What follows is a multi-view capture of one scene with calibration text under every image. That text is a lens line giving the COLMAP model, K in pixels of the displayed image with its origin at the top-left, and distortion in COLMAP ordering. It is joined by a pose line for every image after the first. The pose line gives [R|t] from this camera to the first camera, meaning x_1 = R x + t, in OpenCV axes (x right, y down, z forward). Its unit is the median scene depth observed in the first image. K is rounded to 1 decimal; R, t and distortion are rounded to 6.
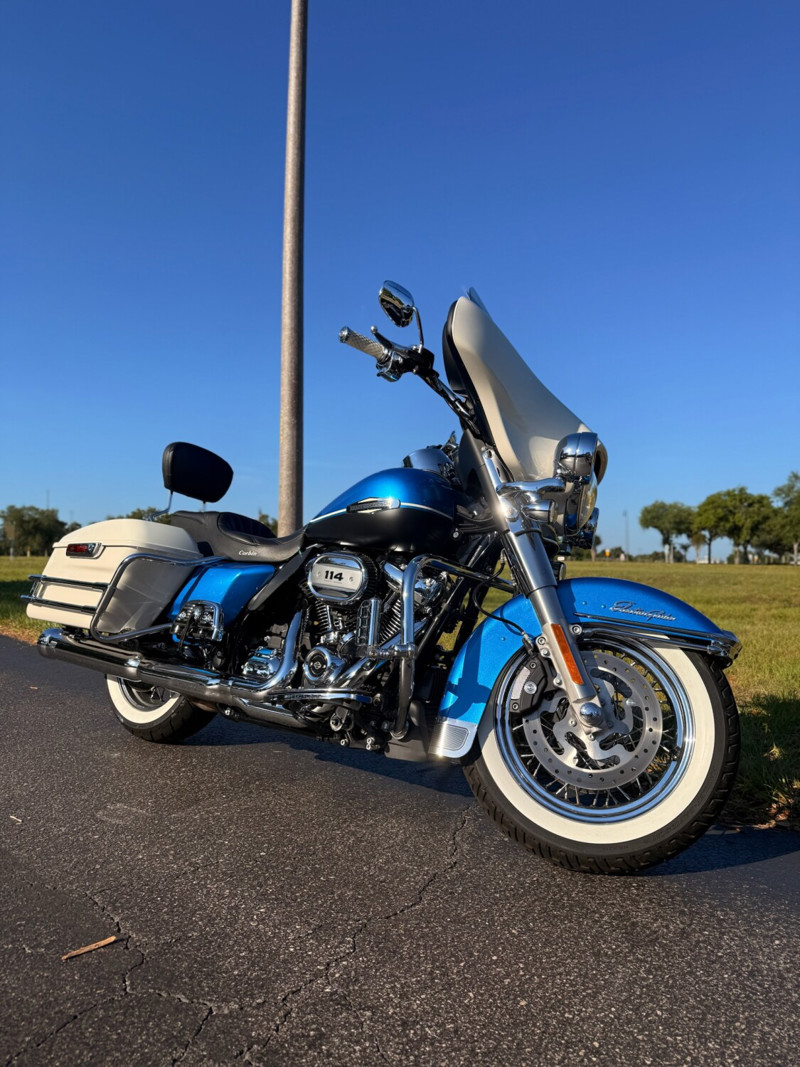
lens RADIAL K [[772.8, 0, 400.0], [0, 772.8, 533.5], [0, 0, 1]] dist [0.050403, -0.003314]
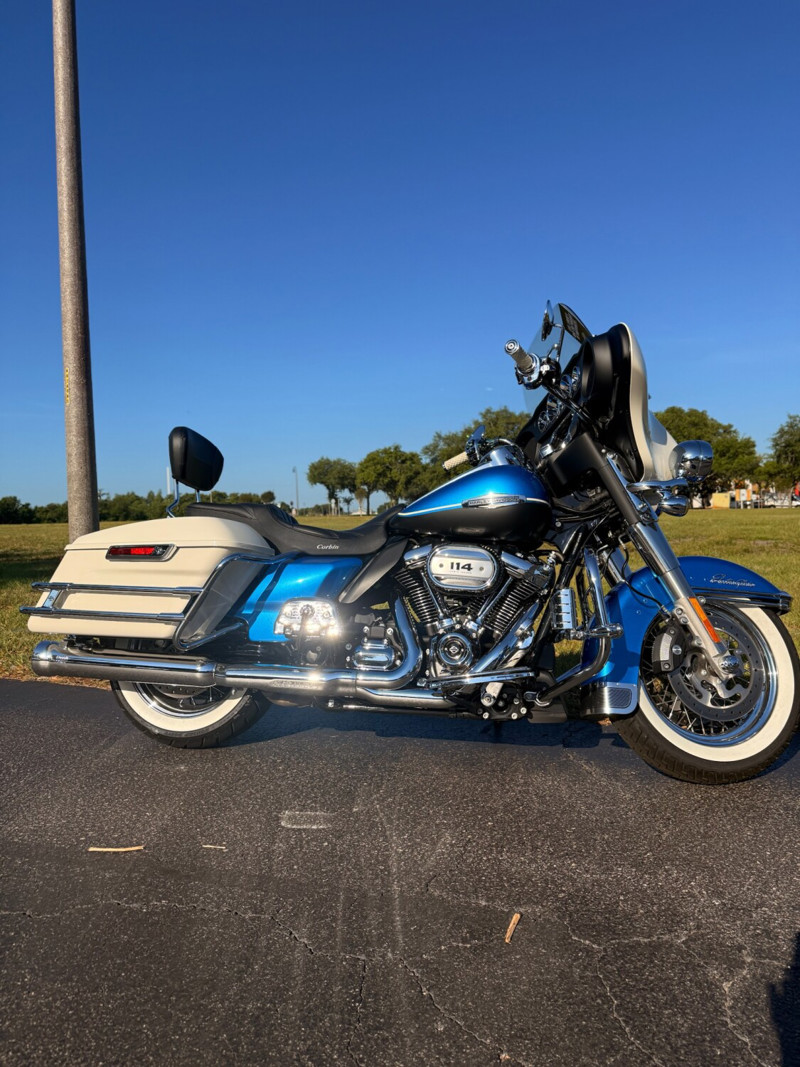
lens RADIAL K [[762.6, 0, 397.7], [0, 762.6, 538.2], [0, 0, 1]] dist [0.049207, -0.071495]
pose [[0.902894, -0.050296, 0.426912, -0.473434], [0.022521, 0.997302, 0.069866, -0.046893], [-0.429274, -0.053468, 0.901590, 0.060696]]
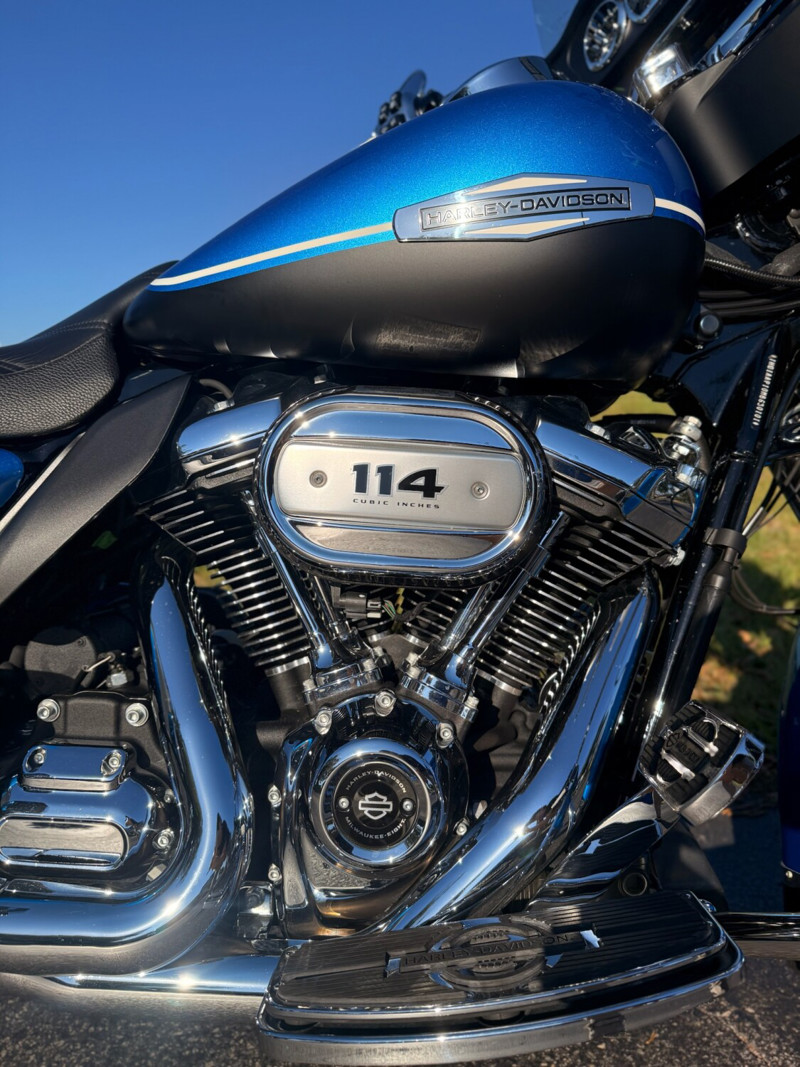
lens RADIAL K [[762.6, 0, 397.7], [0, 762.6, 538.2], [0, 0, 1]] dist [0.049207, -0.071495]
pose [[0.821549, -0.147840, 0.550637, -0.179963], [0.018659, 0.972250, 0.233200, 0.009040], [-0.569833, -0.181310, 0.801509, 0.599281]]
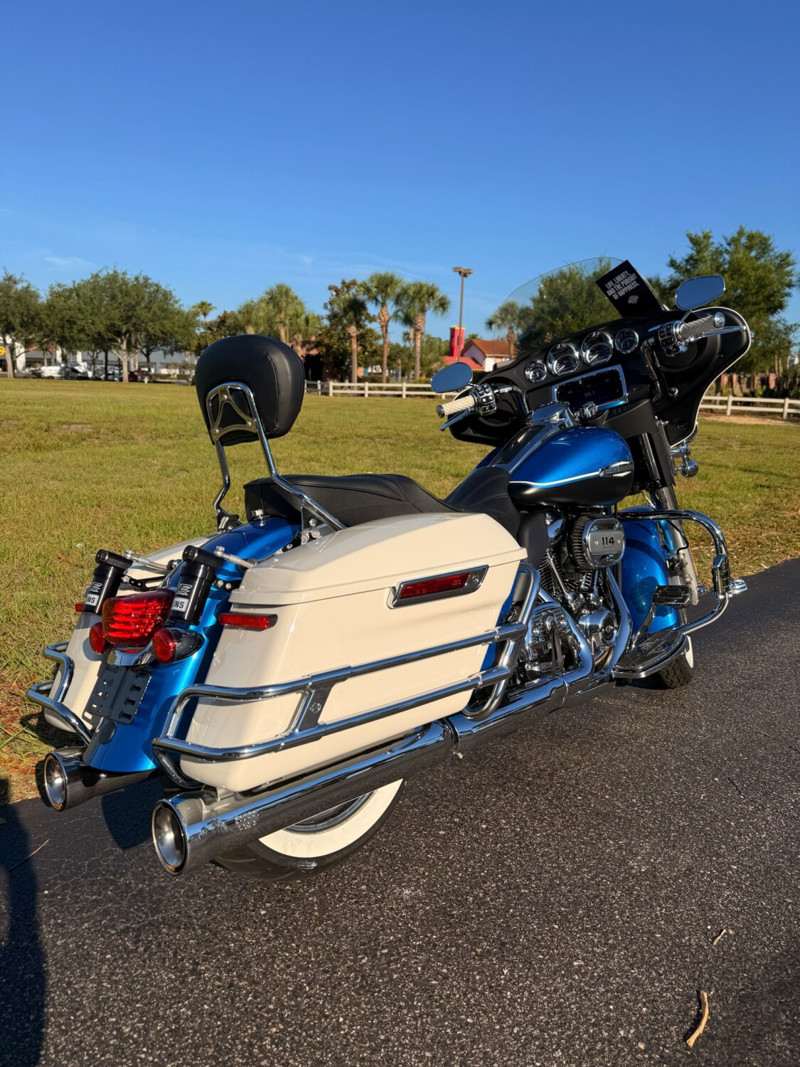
lens RADIAL K [[762.6, 0, 397.7], [0, 762.6, 538.2], [0, 0, 1]] dist [0.049207, -0.071495]
pose [[0.099186, -0.205760, 0.973563, -0.834460], [-0.070600, 0.974467, 0.213144, -0.109362], [-0.992561, -0.089874, 0.082127, 0.913130]]
